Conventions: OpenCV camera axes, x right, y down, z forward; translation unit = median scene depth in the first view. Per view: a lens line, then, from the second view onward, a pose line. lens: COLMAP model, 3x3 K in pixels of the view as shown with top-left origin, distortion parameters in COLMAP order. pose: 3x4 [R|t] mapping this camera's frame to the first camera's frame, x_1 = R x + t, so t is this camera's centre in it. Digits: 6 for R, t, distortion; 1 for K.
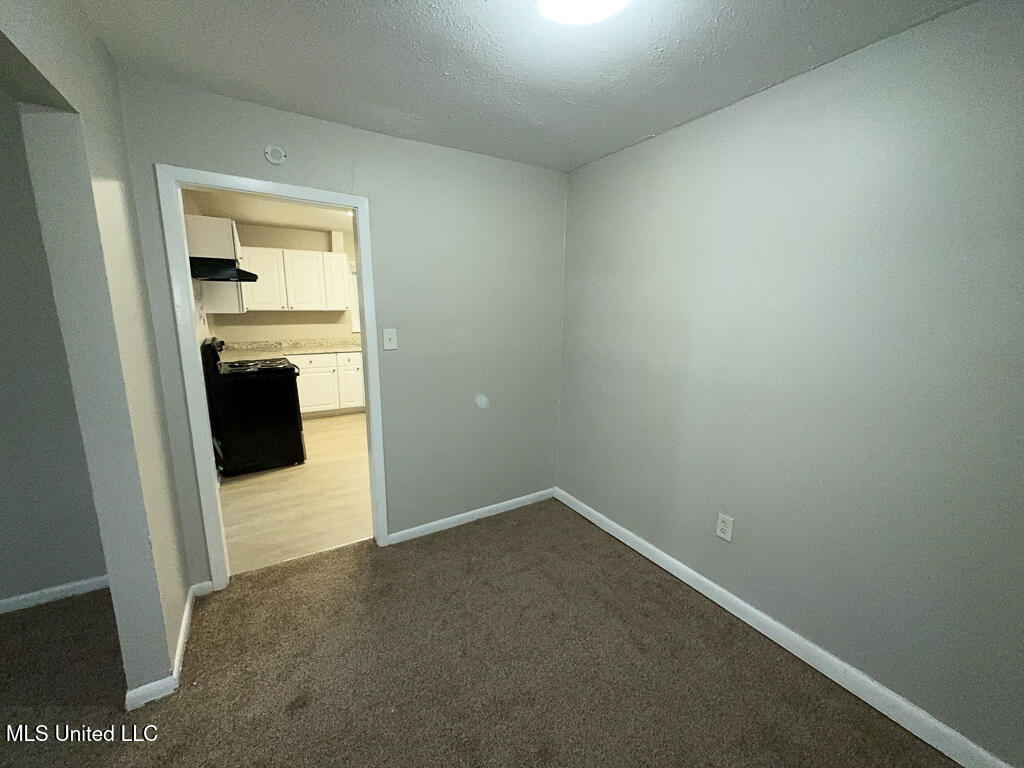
lens RADIAL K [[408.7, 0, 511.6], [0, 408.7, 382.6], [0, 0, 1]] dist [-0.001363, 0.000071]
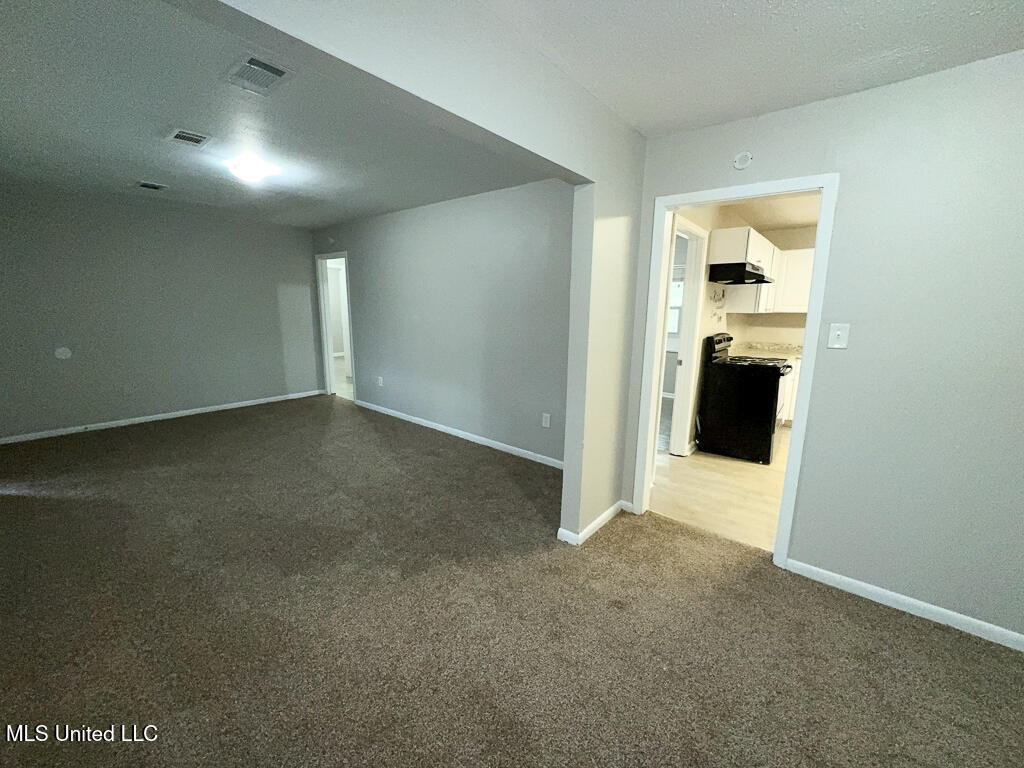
lens RADIAL K [[408.7, 0, 511.6], [0, 408.7, 382.6], [0, 0, 1]] dist [-0.001363, 0.000071]
pose [[0.318639, 0.164527, -0.933488, 0.195568], [-0.187444, 0.976310, 0.108092, 0.015205], [0.929157, 0.140534, 0.341930, 0.069108]]
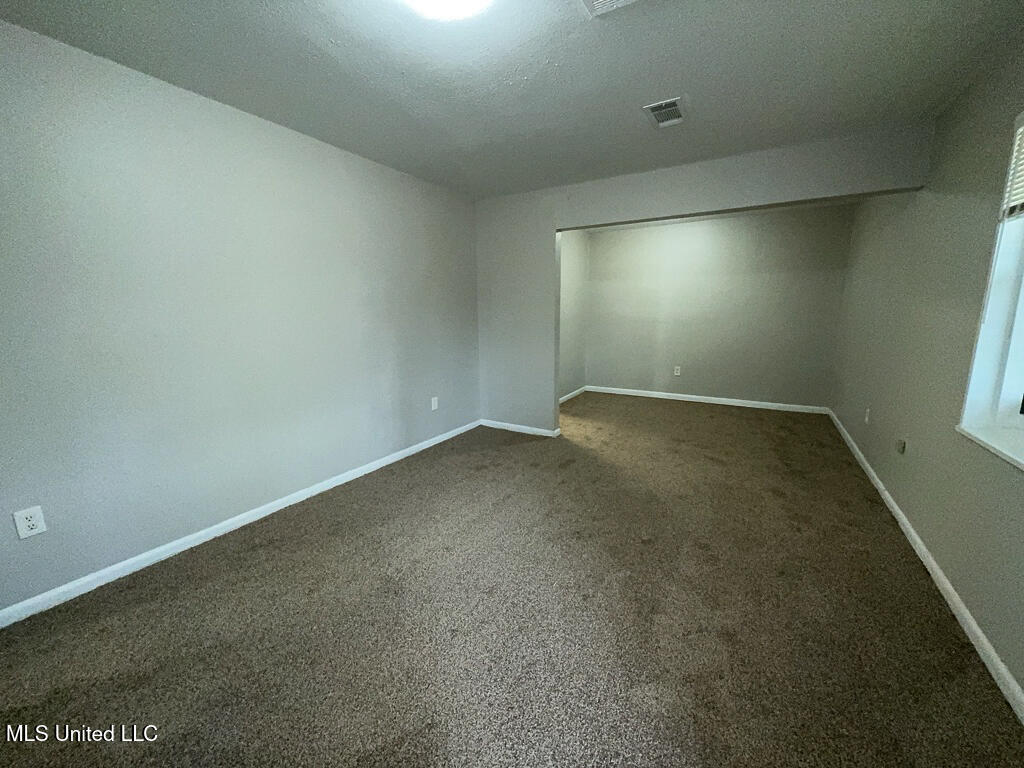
lens RADIAL K [[408.7, 0, 511.6], [0, 408.7, 382.6], [0, 0, 1]] dist [-0.001363, 0.000071]
pose [[0.879392, -0.103620, 0.464685, -1.153179], [0.107761, 0.994019, 0.017724, 0.161792], [-0.463742, 0.034488, 0.885299, -0.622211]]
